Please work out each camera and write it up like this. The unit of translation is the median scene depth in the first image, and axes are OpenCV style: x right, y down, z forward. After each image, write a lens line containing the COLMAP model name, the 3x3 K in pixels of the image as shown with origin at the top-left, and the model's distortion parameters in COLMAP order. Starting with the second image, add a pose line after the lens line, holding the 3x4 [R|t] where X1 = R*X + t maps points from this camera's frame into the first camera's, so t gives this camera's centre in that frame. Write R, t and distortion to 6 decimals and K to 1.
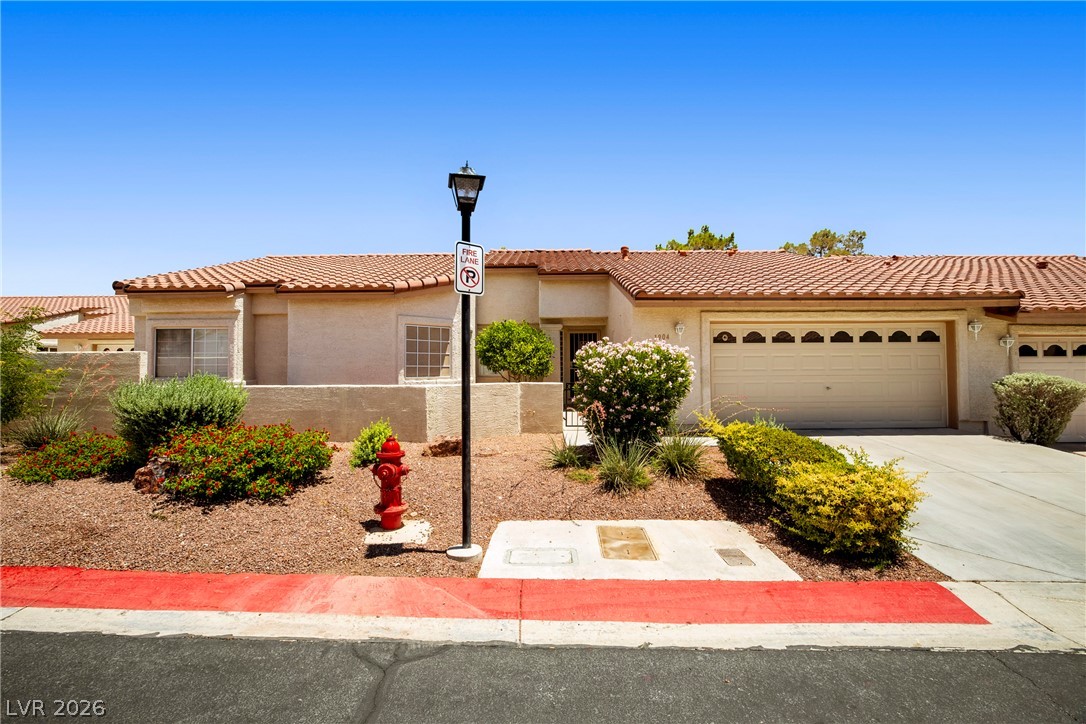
lens RADIAL K [[457.3, 0, 543.0], [0, 457.3, 362.0], [0, 0, 1]] dist [-0.031134, 0.000403]
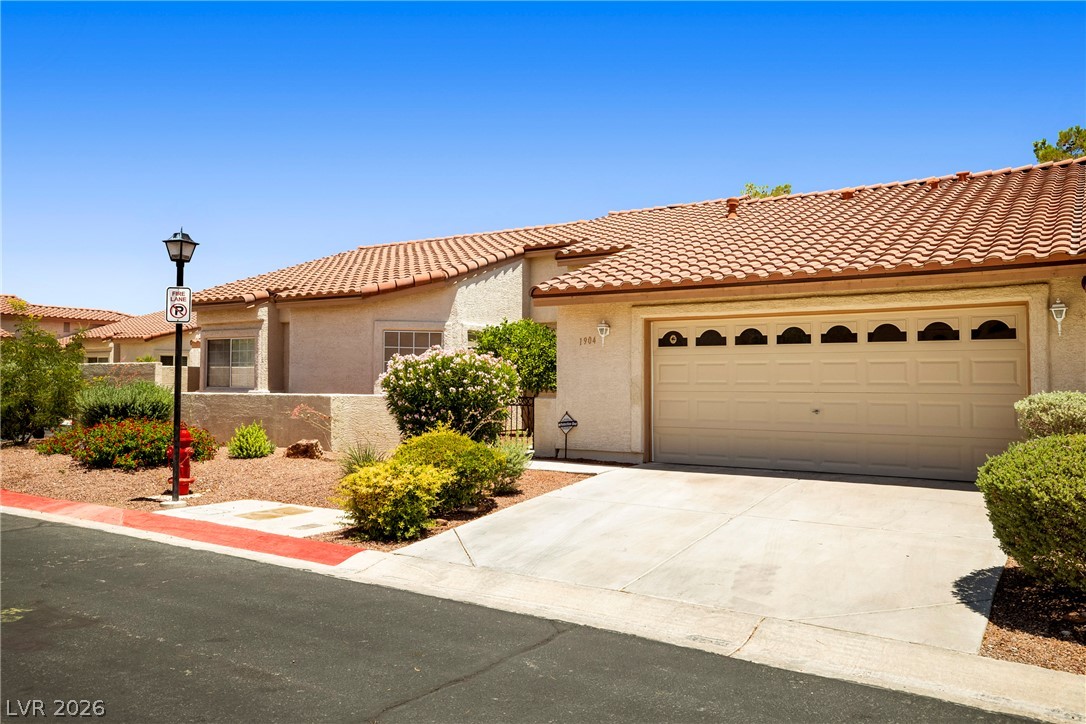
lens RADIAL K [[828.2, 0, 543.0], [0, 828.2, 362.0], [0, 0, 1]] dist [0.008594, 0.003399]
pose [[0.850736, -0.005111, -0.525568, 0.929653], [-0.002901, 0.999892, -0.014420, 0.003516], [0.525585, 0.013792, 0.850629, -0.260321]]
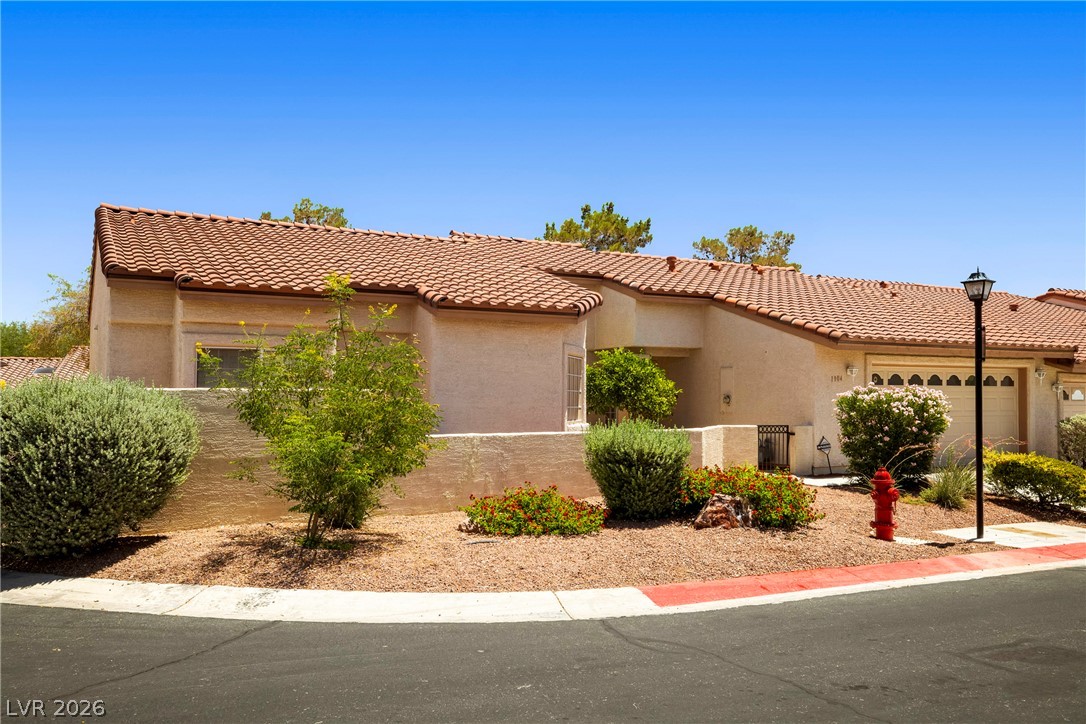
lens RADIAL K [[860.6, 0, 543.0], [0, 860.6, 362.0], [0, 0, 1]] dist [0.025955, -0.000584]
pose [[0.876340, 0.025138, 0.481037, -1.181275], [-0.007384, 0.999221, -0.038765, -0.013256], [-0.481636, 0.030420, 0.875843, -0.331229]]
